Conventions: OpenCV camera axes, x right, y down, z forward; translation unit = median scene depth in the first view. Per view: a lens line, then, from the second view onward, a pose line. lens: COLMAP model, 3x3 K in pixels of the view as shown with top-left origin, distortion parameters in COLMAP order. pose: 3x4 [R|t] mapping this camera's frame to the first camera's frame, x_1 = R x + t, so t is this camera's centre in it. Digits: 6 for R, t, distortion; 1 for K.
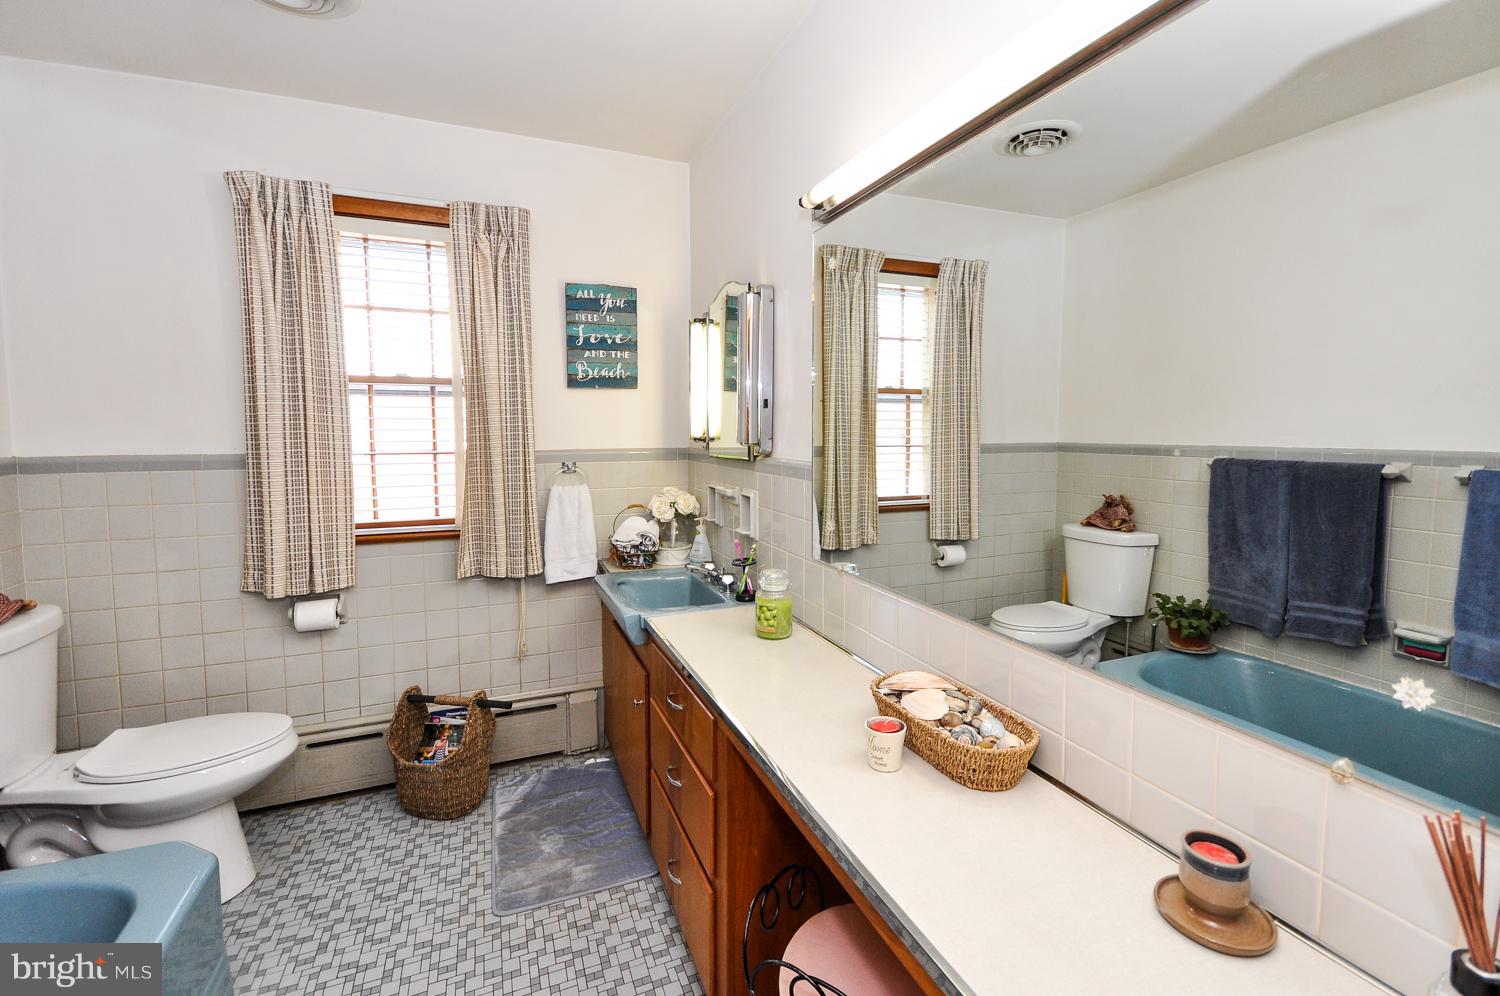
lens RADIAL K [[654.5, 0, 747.4], [0, 654.5, 474.3], [0, 0, 1]] dist [0.016899, -0.005145]
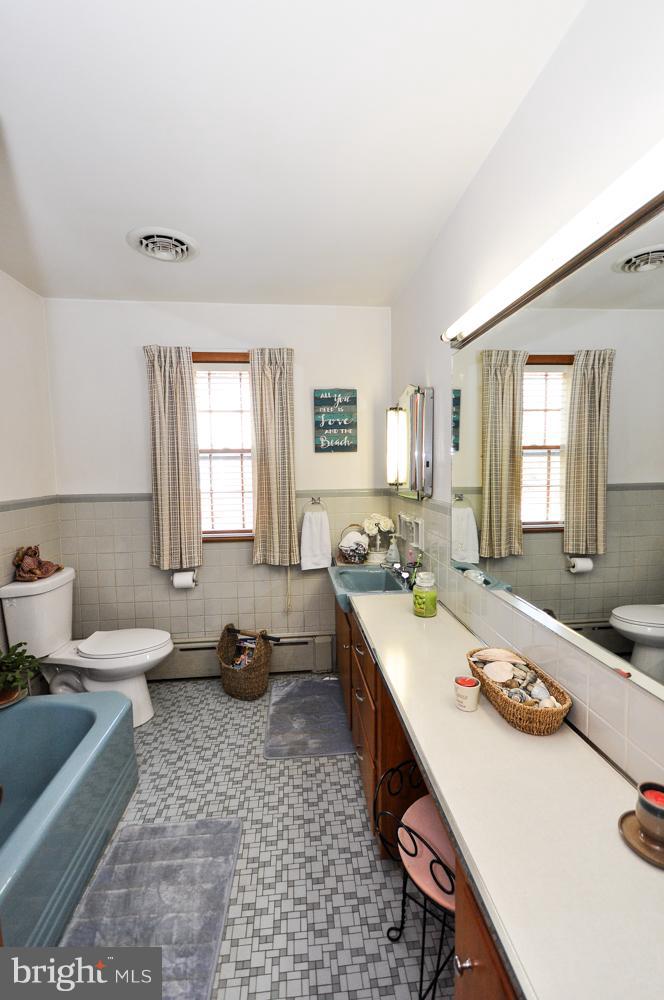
lens RADIAL K [[436.4, 0, 335.2], [0, 436.4, 495.3], [0, 0, 1]] dist [0.016899, -0.005145]
pose [[0.955581, 0.008472, -0.294608, 0.113787], [-0.006316, 0.999946, 0.008270, -0.037363], [0.294662, -0.006042, 0.955582, -0.049263]]
